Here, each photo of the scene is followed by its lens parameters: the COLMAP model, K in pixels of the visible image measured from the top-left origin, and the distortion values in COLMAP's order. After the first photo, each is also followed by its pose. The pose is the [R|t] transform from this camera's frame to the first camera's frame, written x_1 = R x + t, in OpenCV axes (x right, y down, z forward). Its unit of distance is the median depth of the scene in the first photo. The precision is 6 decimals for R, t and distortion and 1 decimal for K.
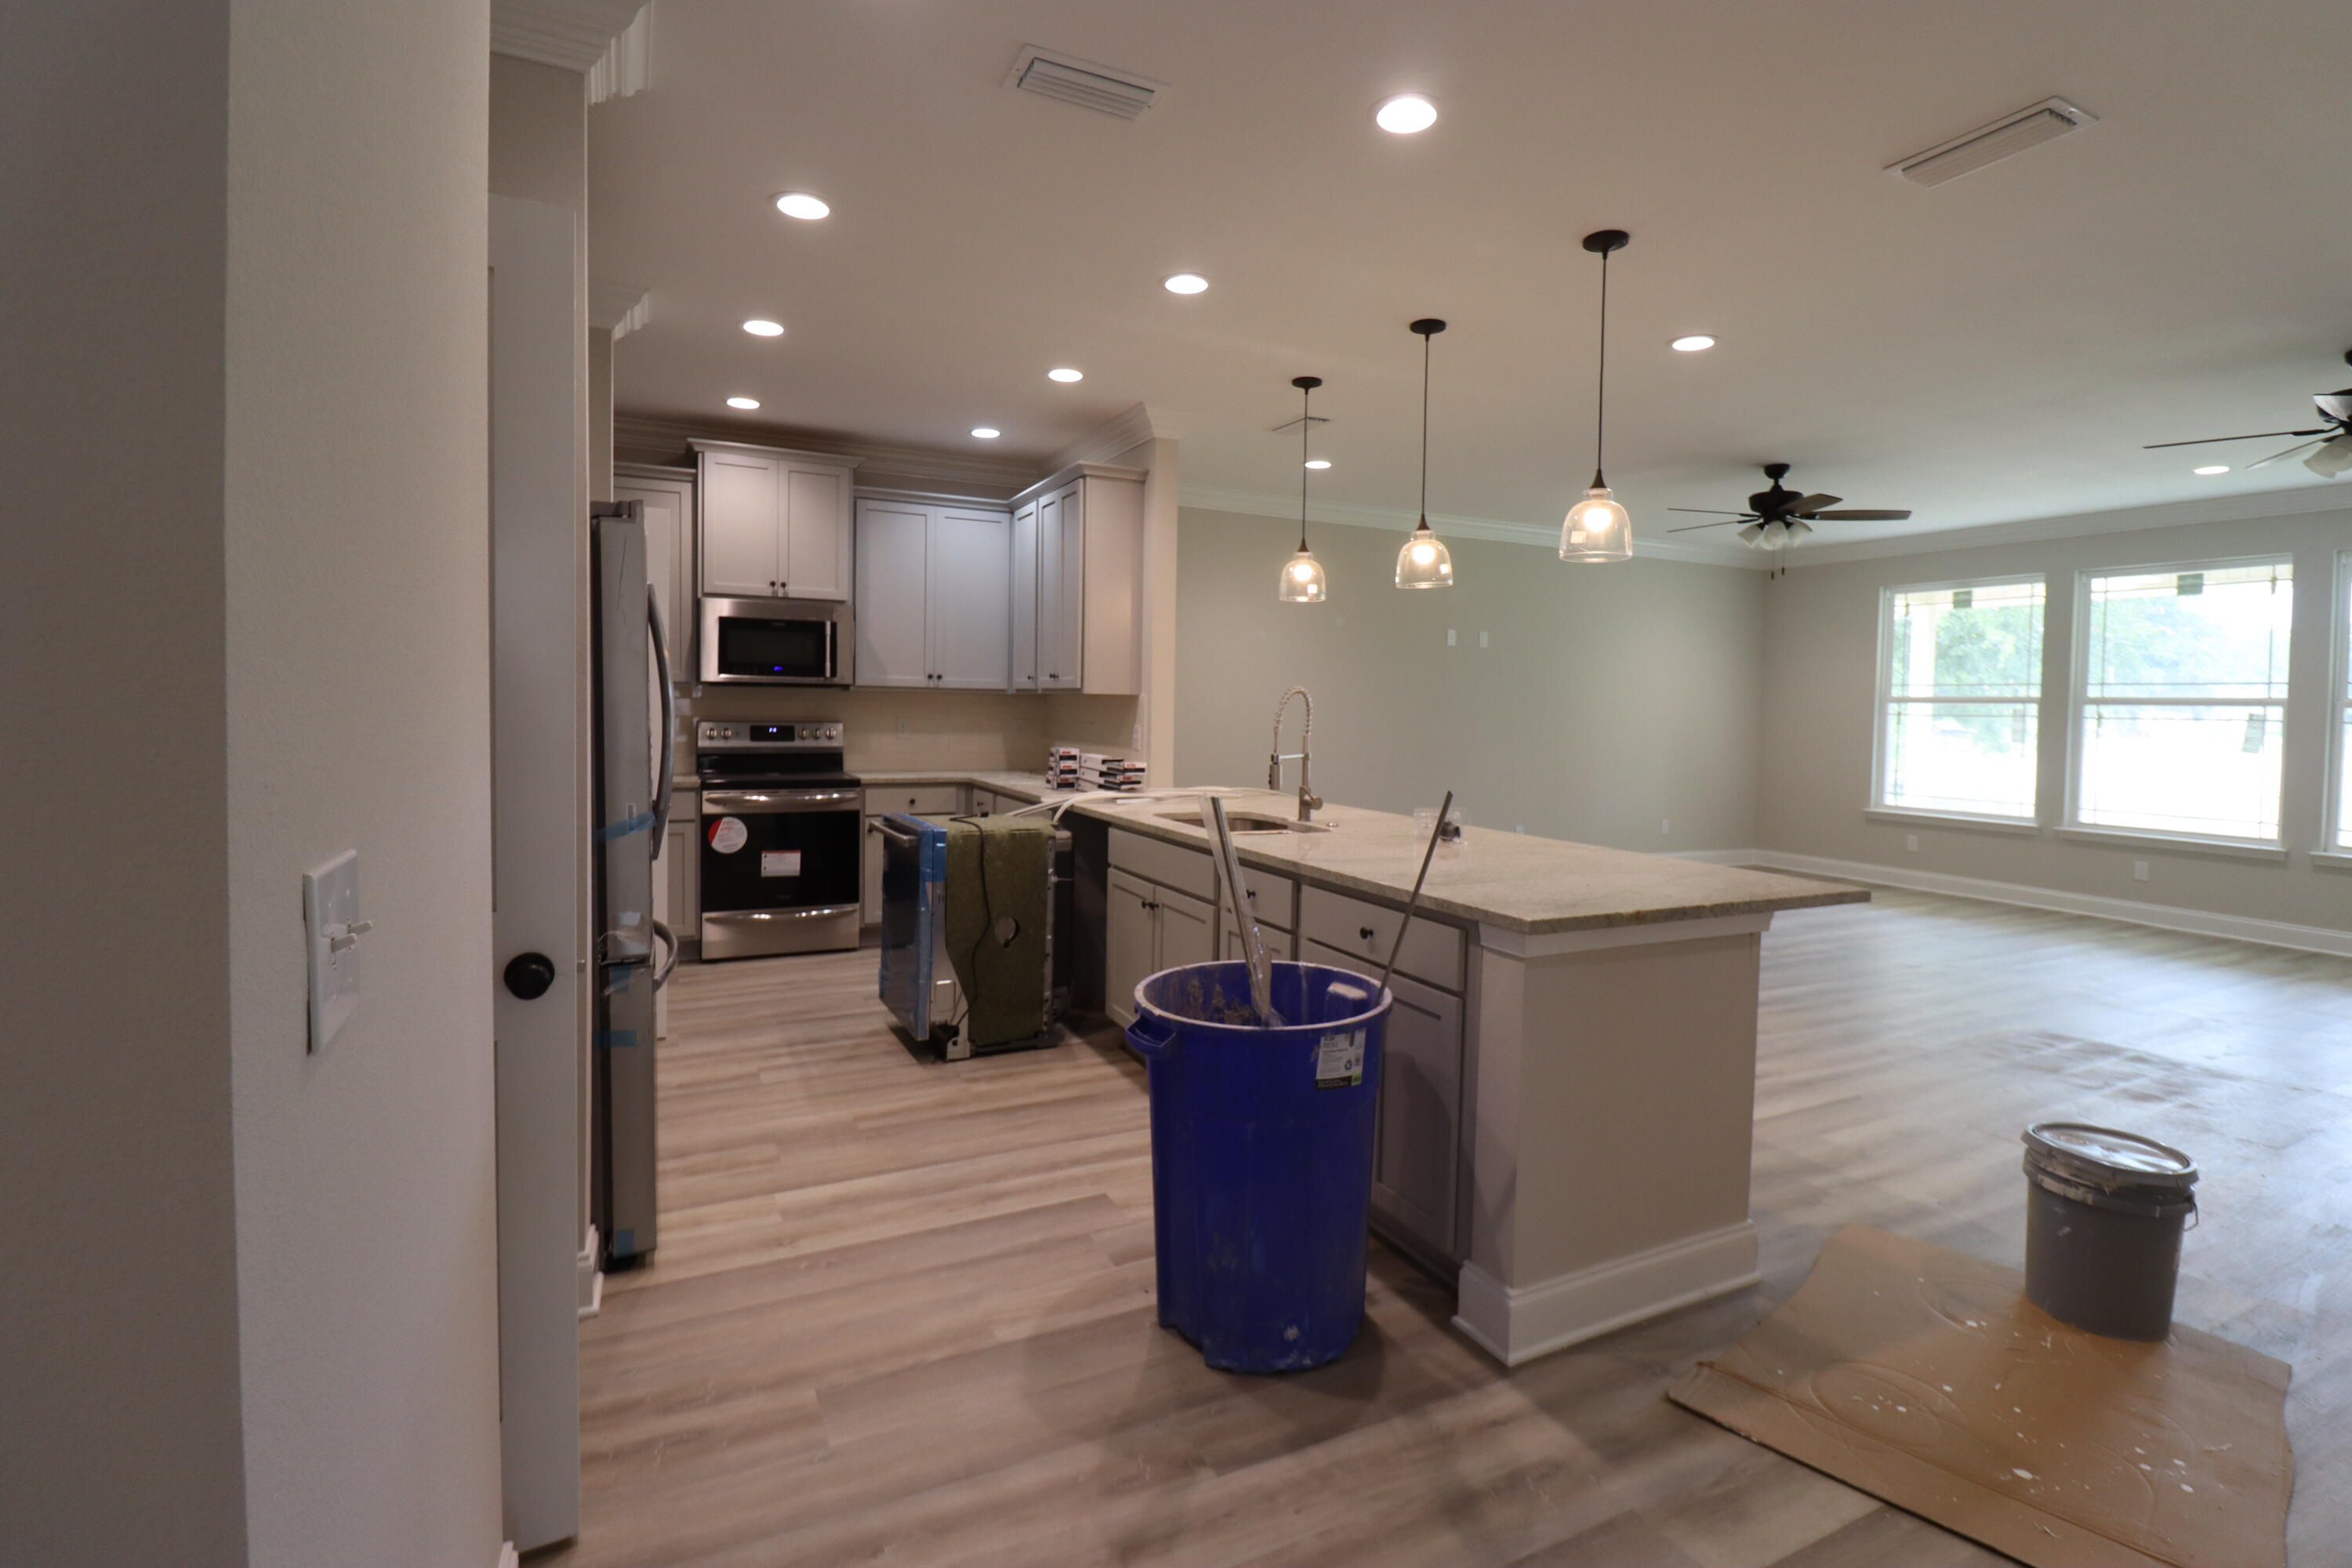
lens RADIAL K [[1103.0, 0, 1189.2], [0, 1103.0, 741.1], [0, 0, 1]] dist [0.003000, -0.012624]
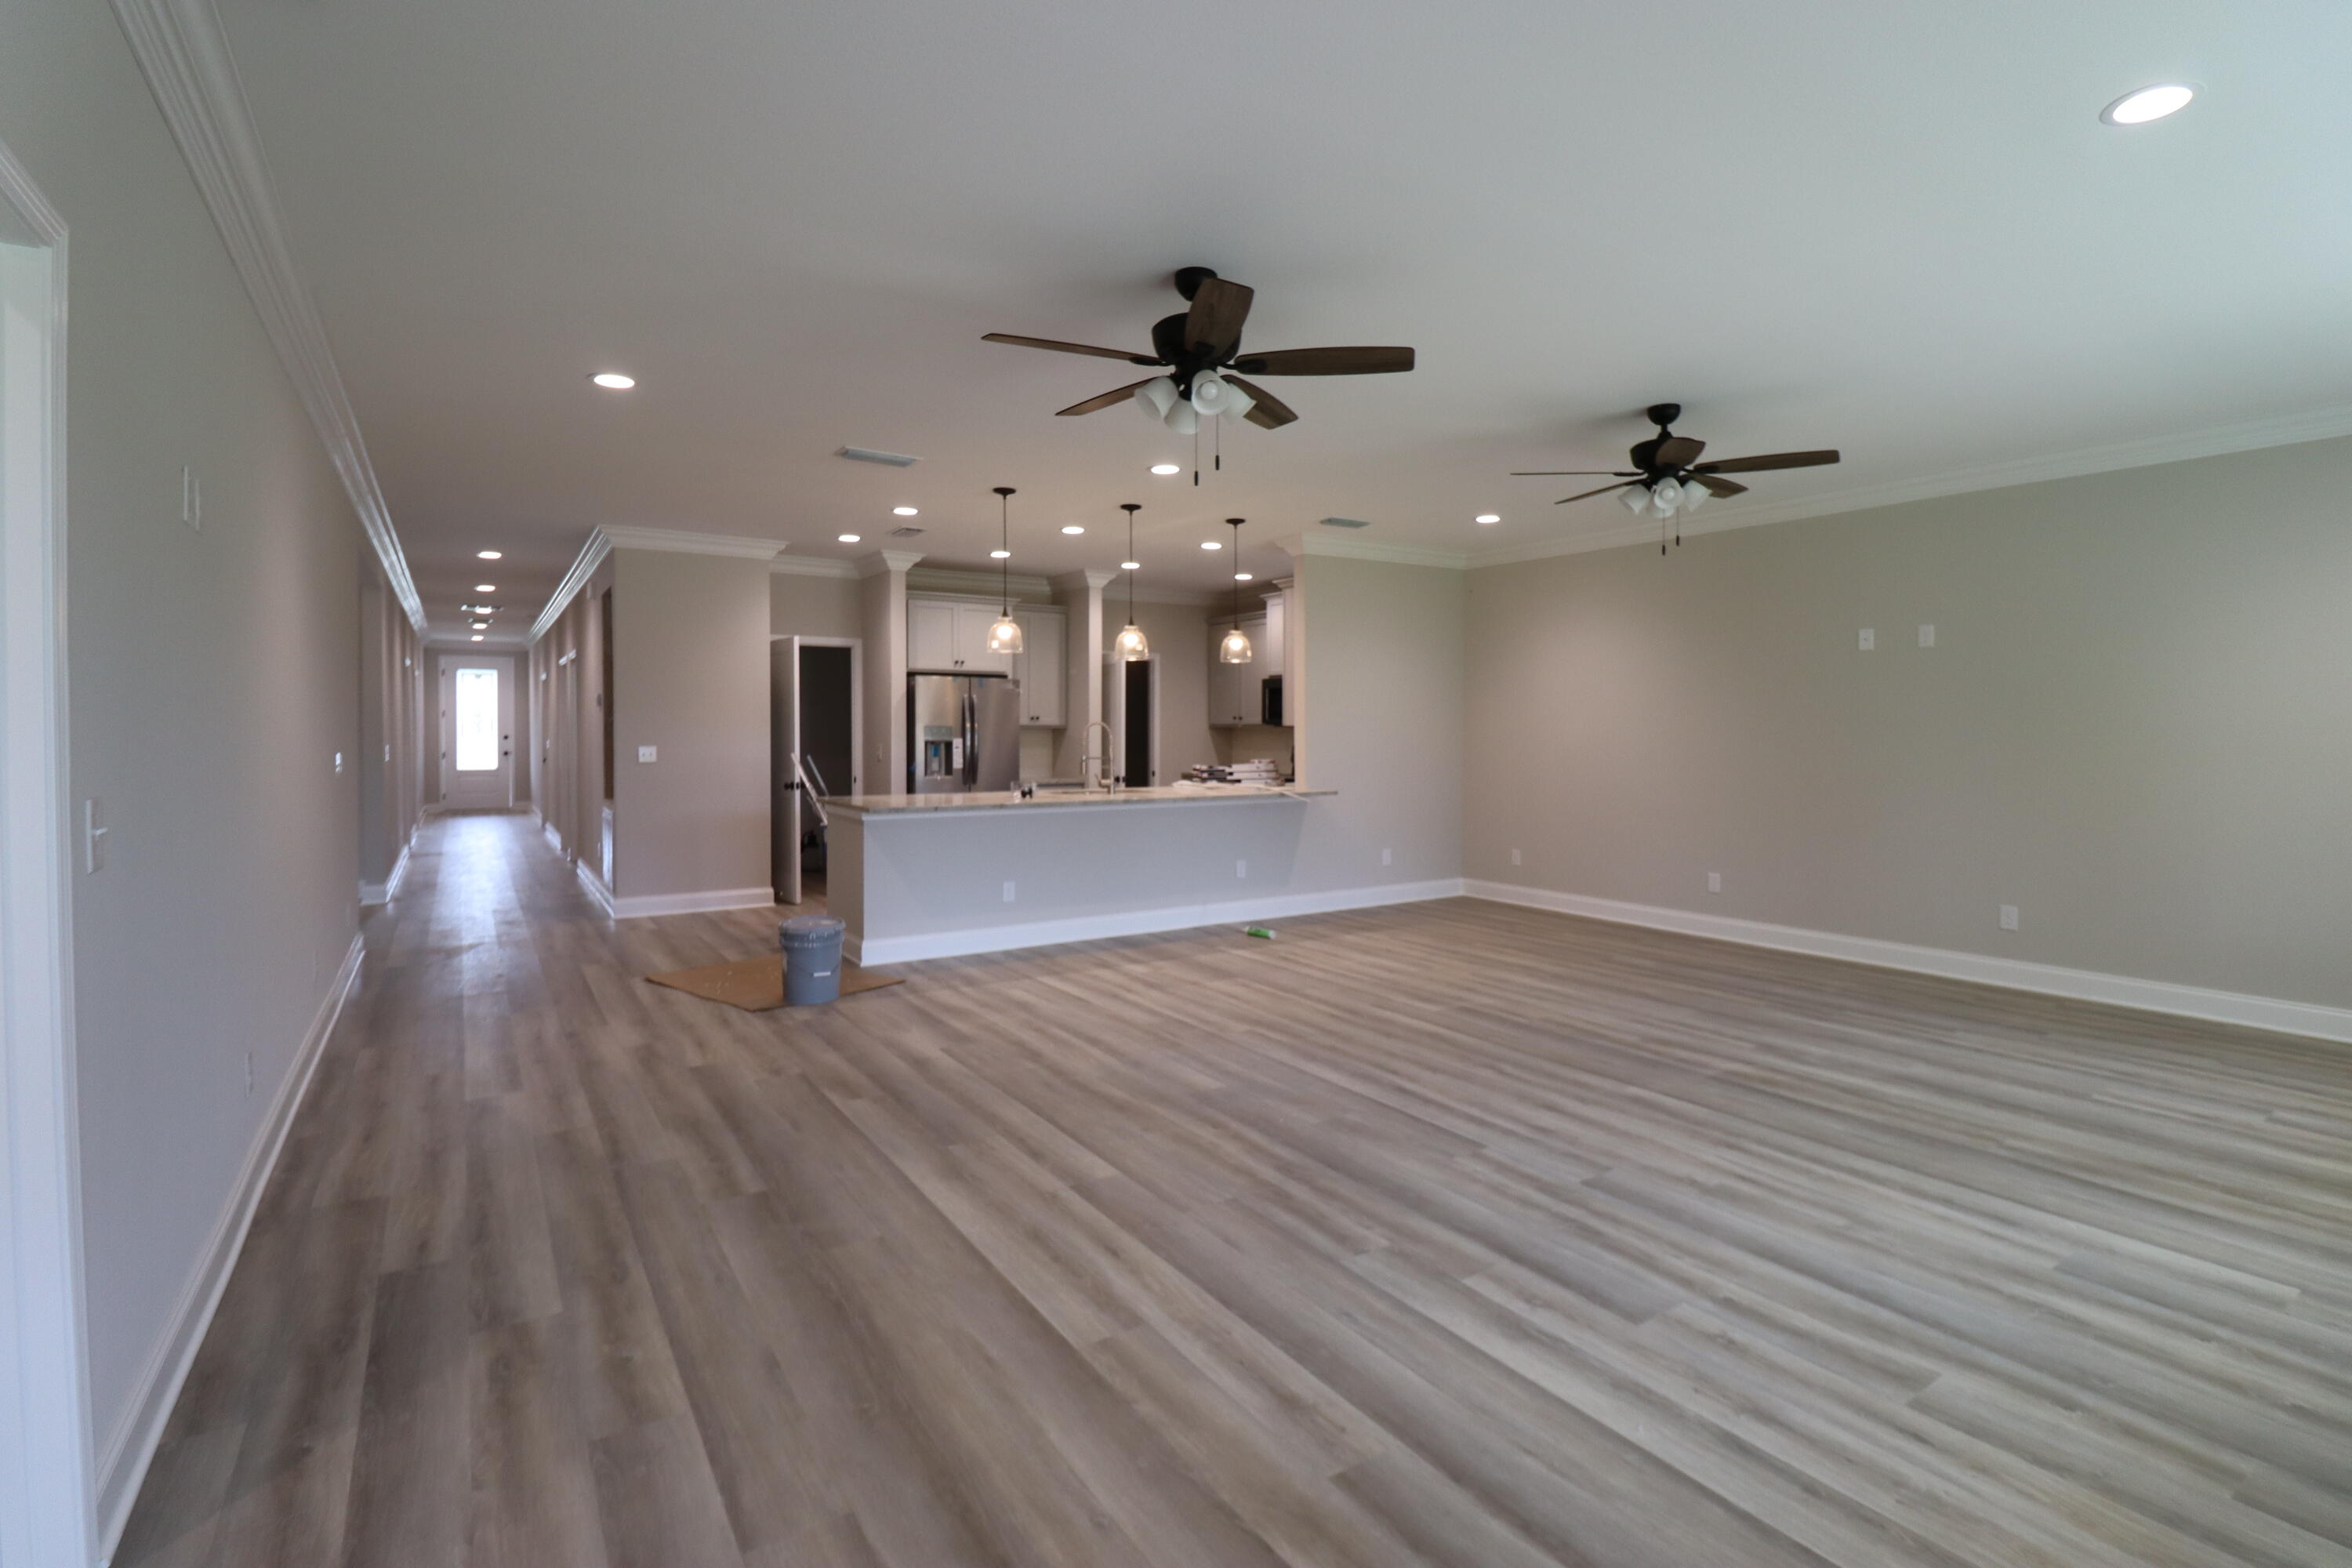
lens RADIAL K [[1102.8, 0, 1198.7], [0, 1102.8, 740.7], [0, 0, 1]] dist [-0.000803, -0.010867]
pose [[0.129473, -0.007477, -0.991555, 2.006640], [-0.033177, 0.999379, -0.011869, 0.000989], [0.991028, 0.034433, 0.129144, 0.938847]]
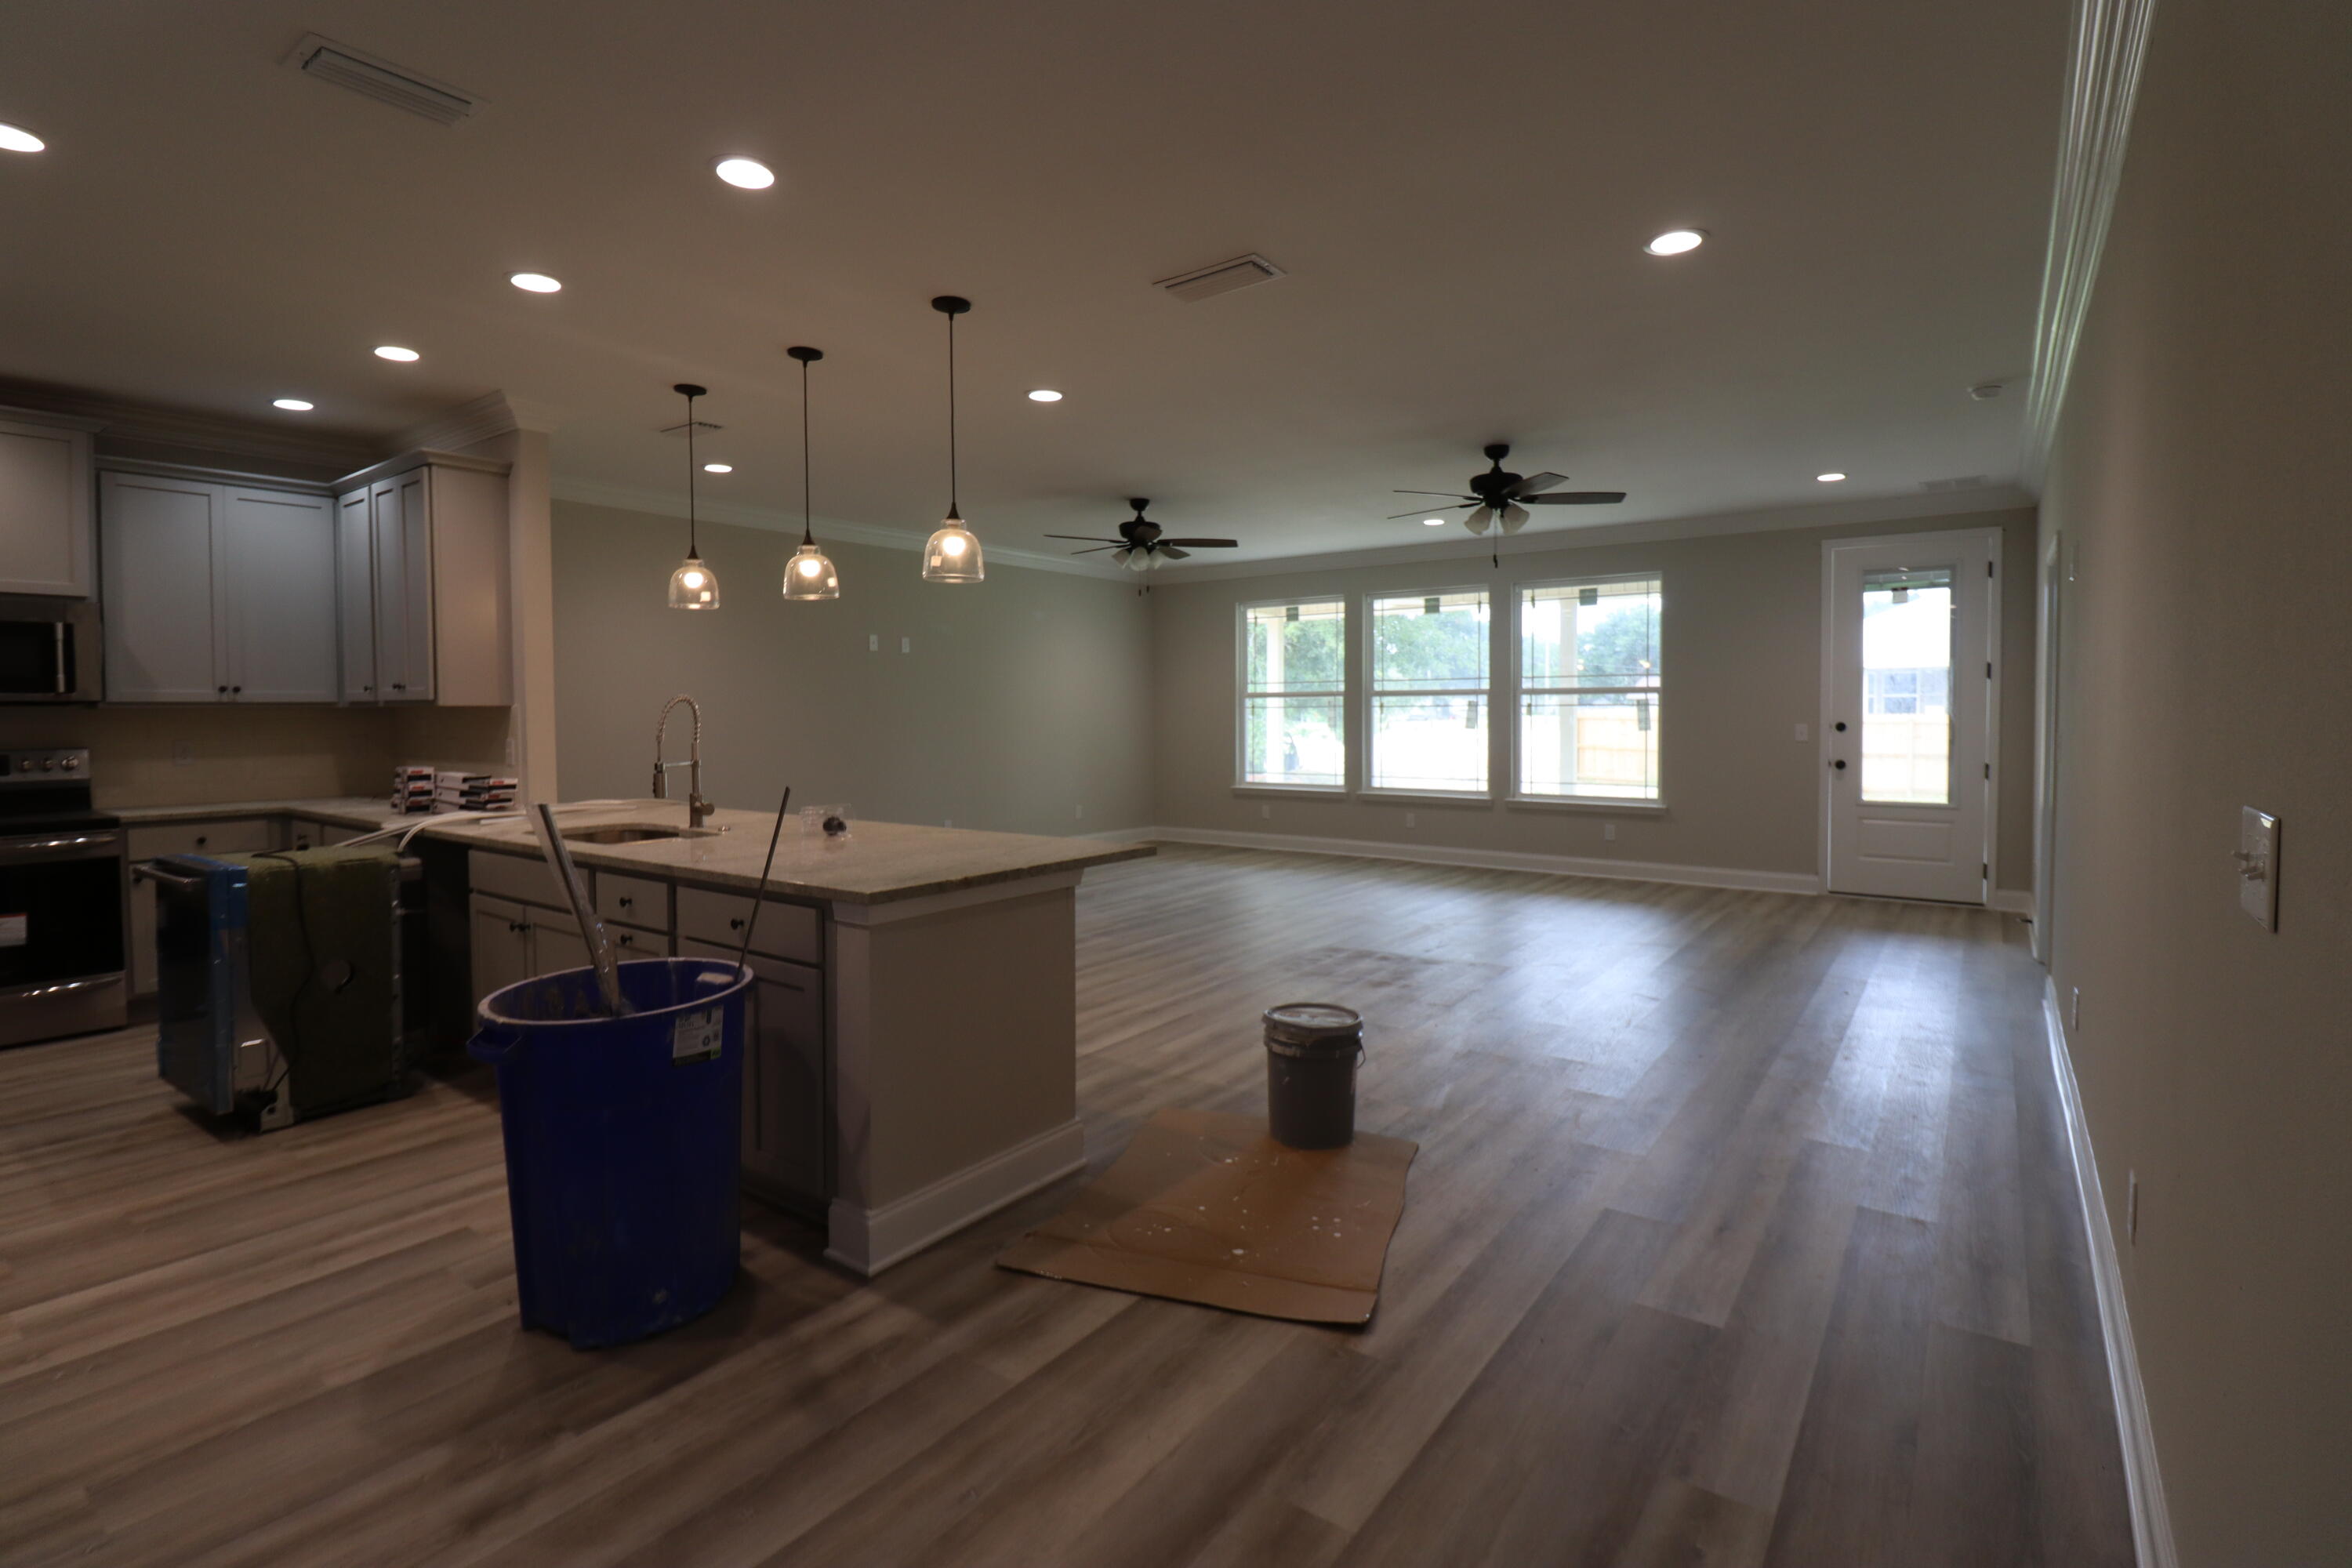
lens RADIAL K [[1102.8, 0, 1198.7], [0, 1102.8, 740.7], [0, 0, 1]] dist [-0.000803, -0.010867]
pose [[0.882686, -0.037101, 0.468497, 0.042242], [0.037864, 0.999253, 0.007793, 0.002572], [-0.468436, 0.010861, 0.883431, -0.116021]]
